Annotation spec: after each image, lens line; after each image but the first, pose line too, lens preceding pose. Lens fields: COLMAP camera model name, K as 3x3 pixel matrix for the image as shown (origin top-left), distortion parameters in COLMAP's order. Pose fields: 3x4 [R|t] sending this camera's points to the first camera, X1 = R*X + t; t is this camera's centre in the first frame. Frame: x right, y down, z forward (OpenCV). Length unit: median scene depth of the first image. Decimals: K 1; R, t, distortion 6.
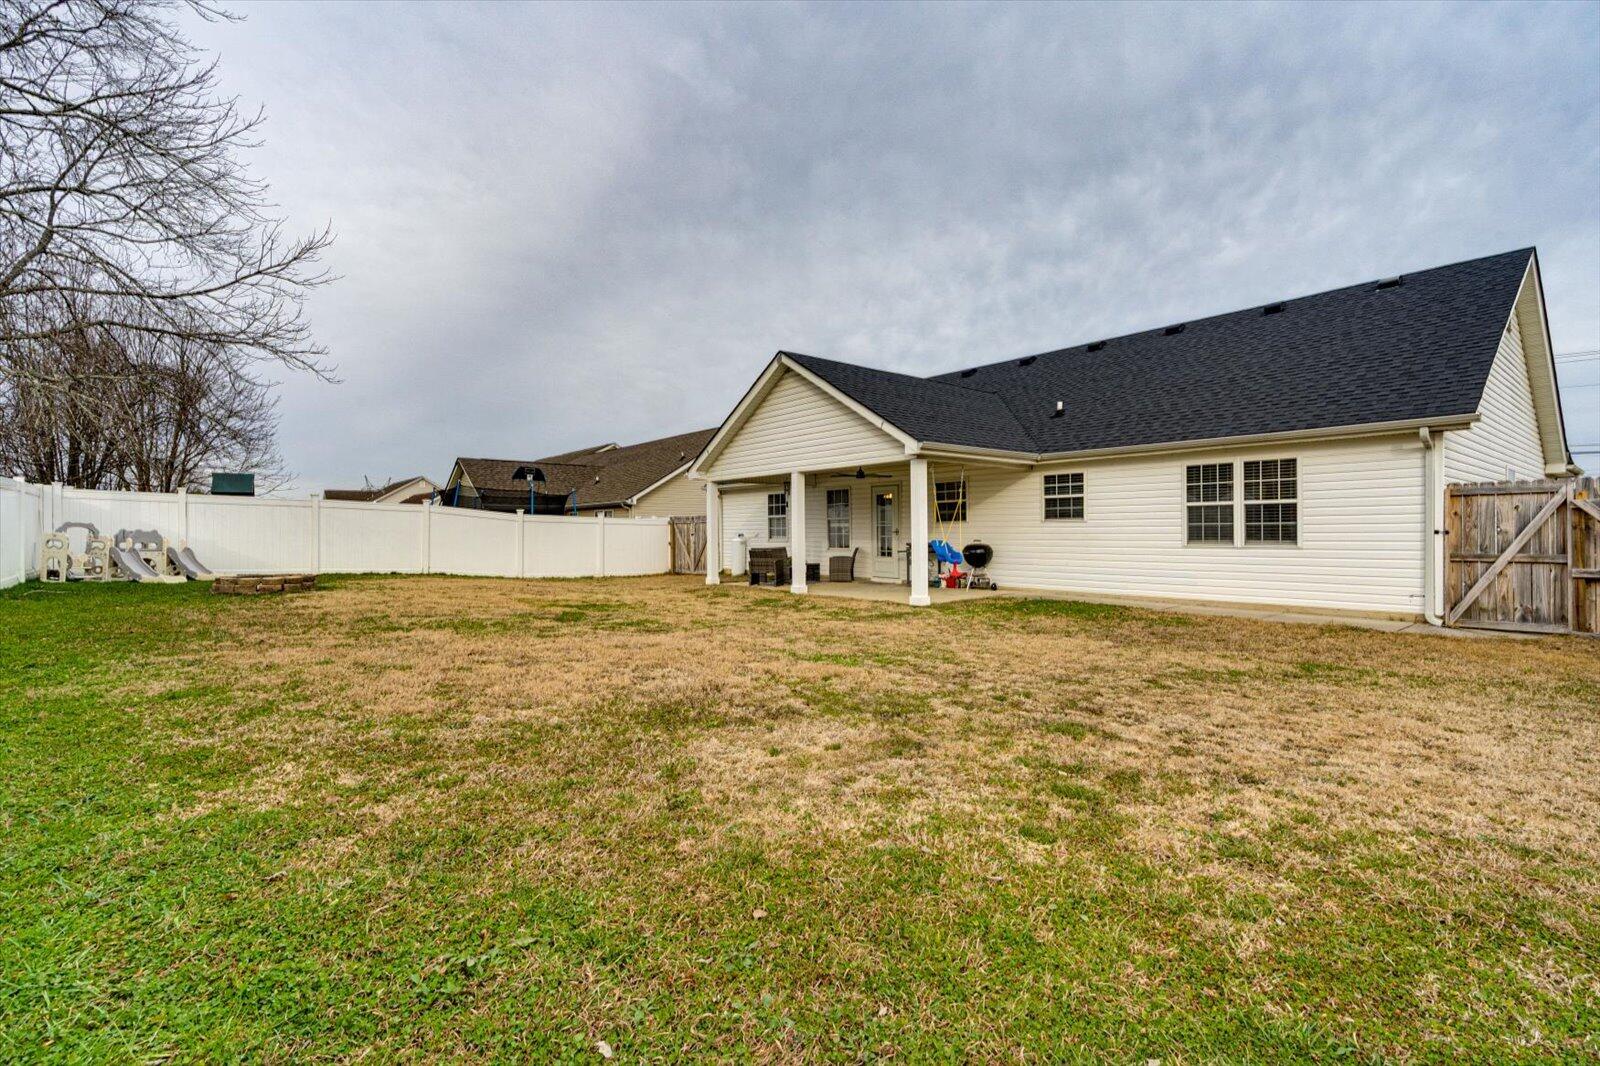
lens RADIAL K [[734.6, 0, 789.7], [0, 734.6, 534.1], [0, 0, 1]] dist [-0.004297, 0.000838]
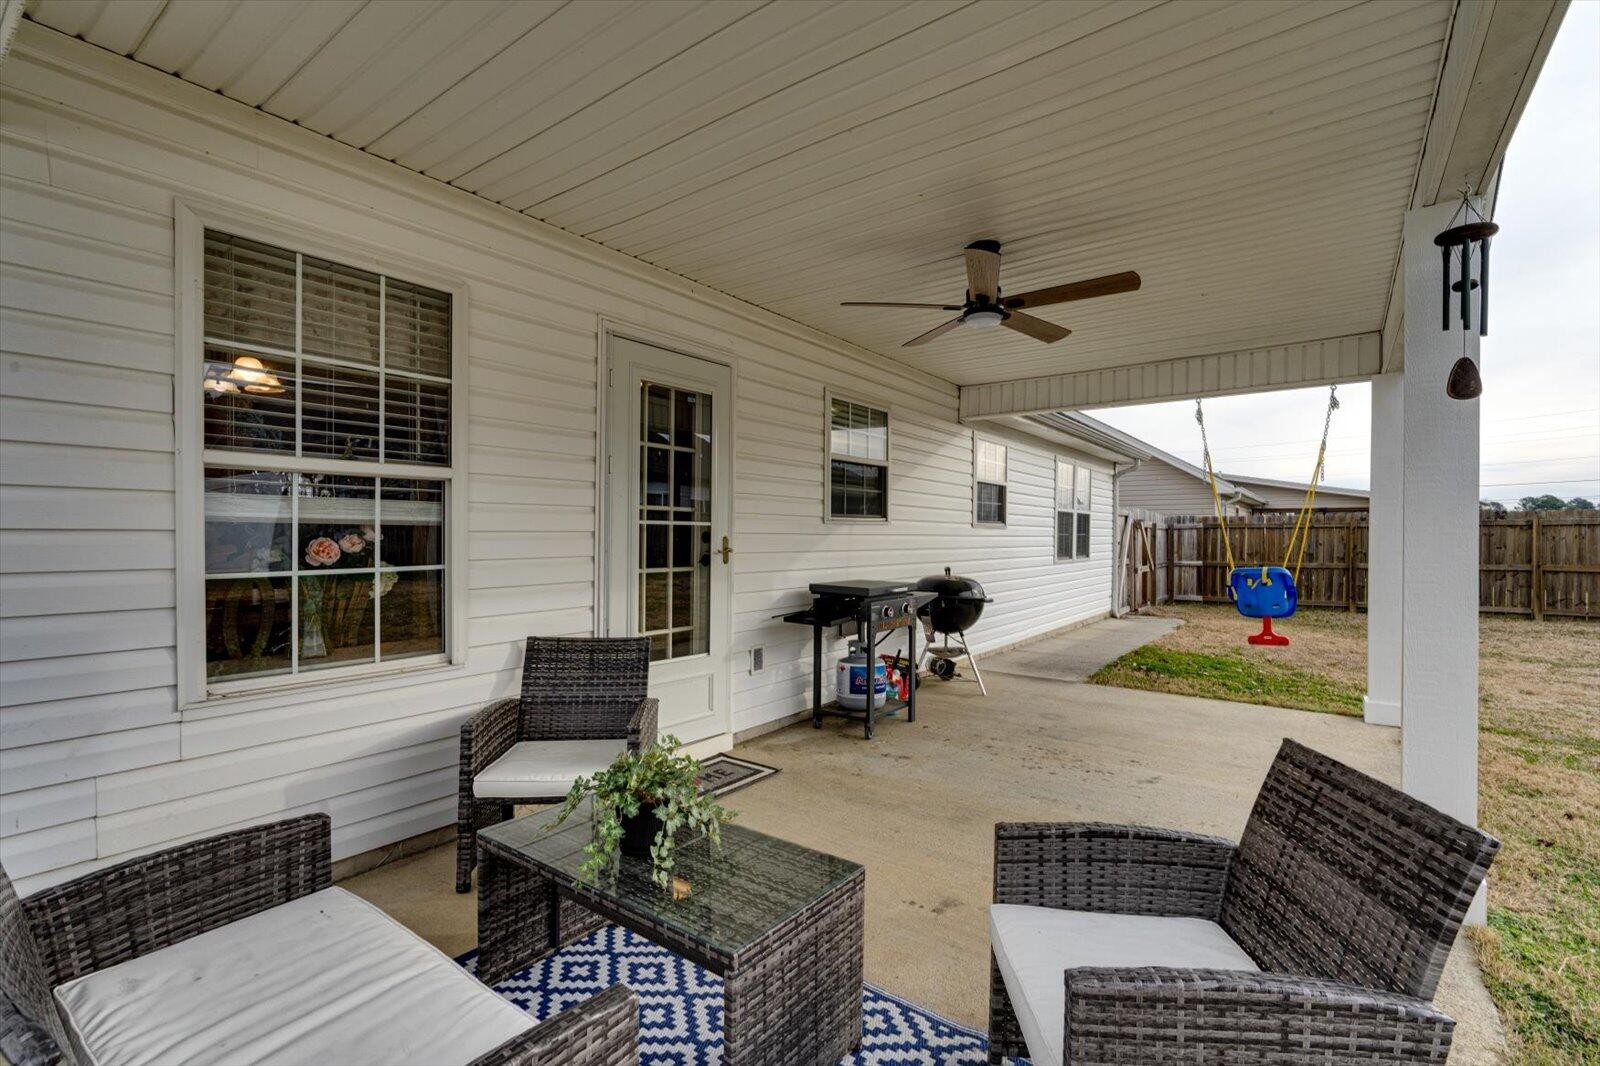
lens RADIAL K [[734.6, 0, 792.1], [0, 734.6, 537.6], [0, 0, 1]] dist [-0.004297, 0.000838]
pose [[-0.230692, 0.000510, 0.973027, -0.136465], [0.001168, 0.999999, -0.000247, -0.009092], [-0.973026, 0.001079, -0.230693, 1.278684]]
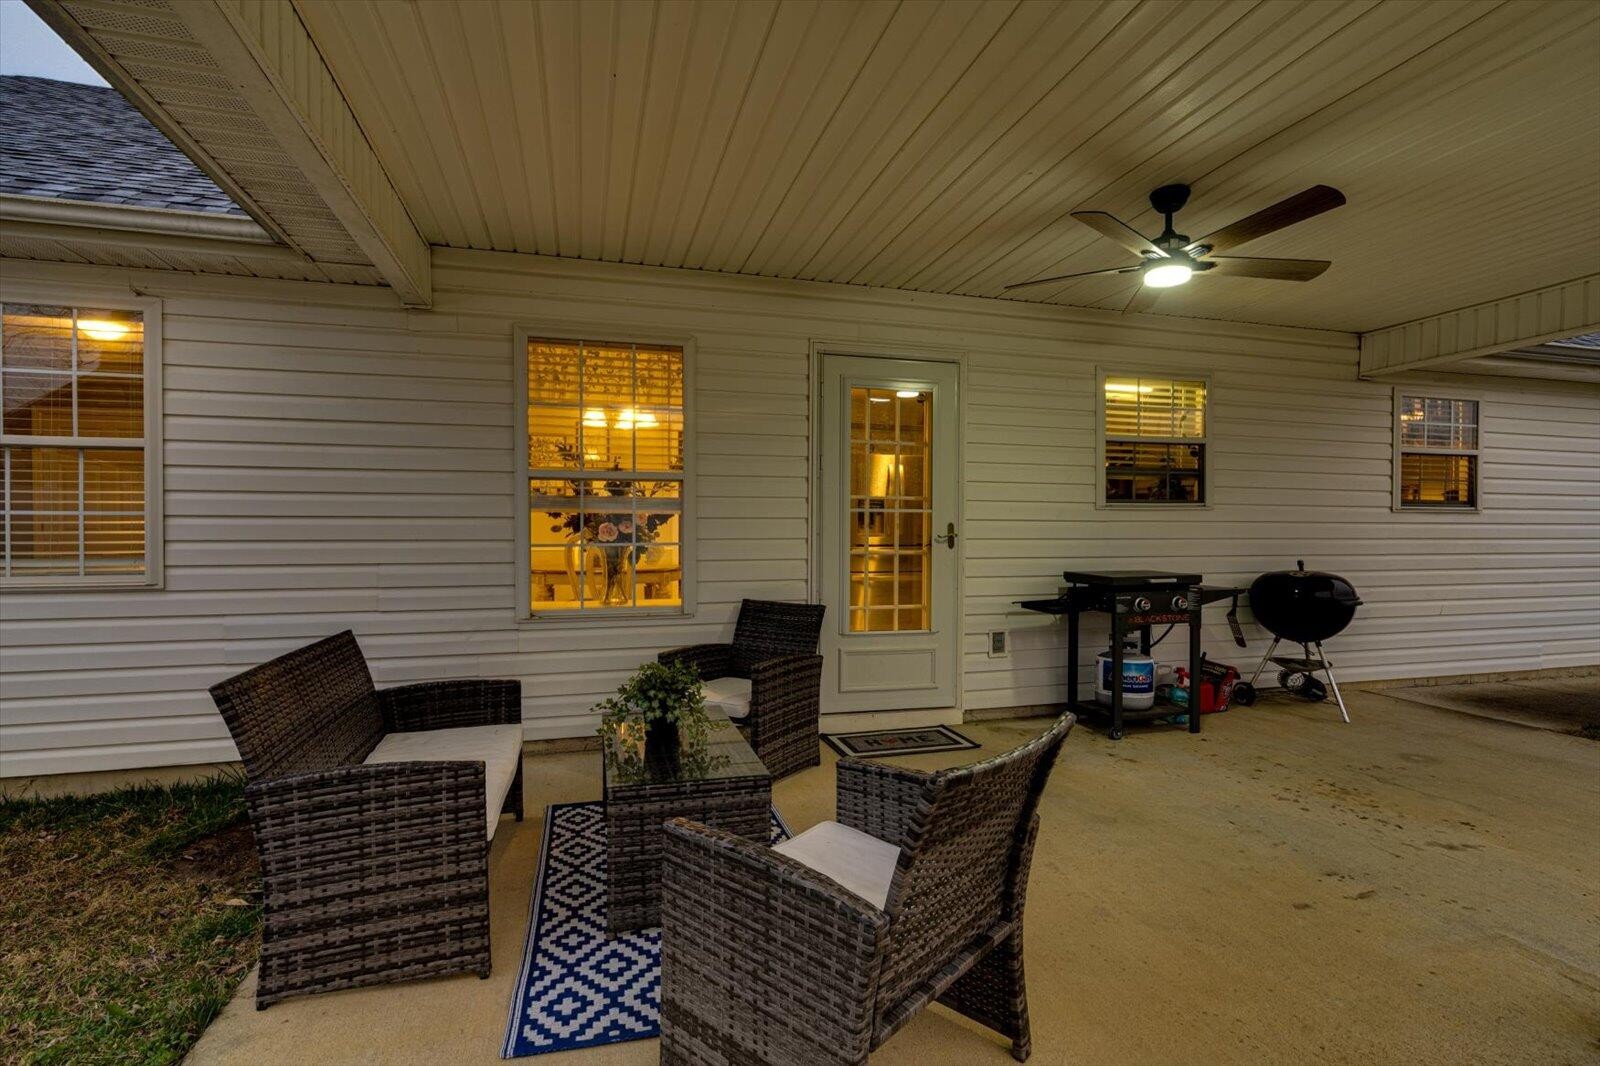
lens RADIAL K [[734.6, 0, 788.0], [0, 734.6, 534.7], [0, 0, 1]] dist [-0.004297, 0.000838]
pose [[0.399019, -0.000556, 0.916942, -0.160329], [0.000693, 1.000000, 0.000305, -0.004354], [-0.916942, 0.000514, 0.399020, 1.169846]]
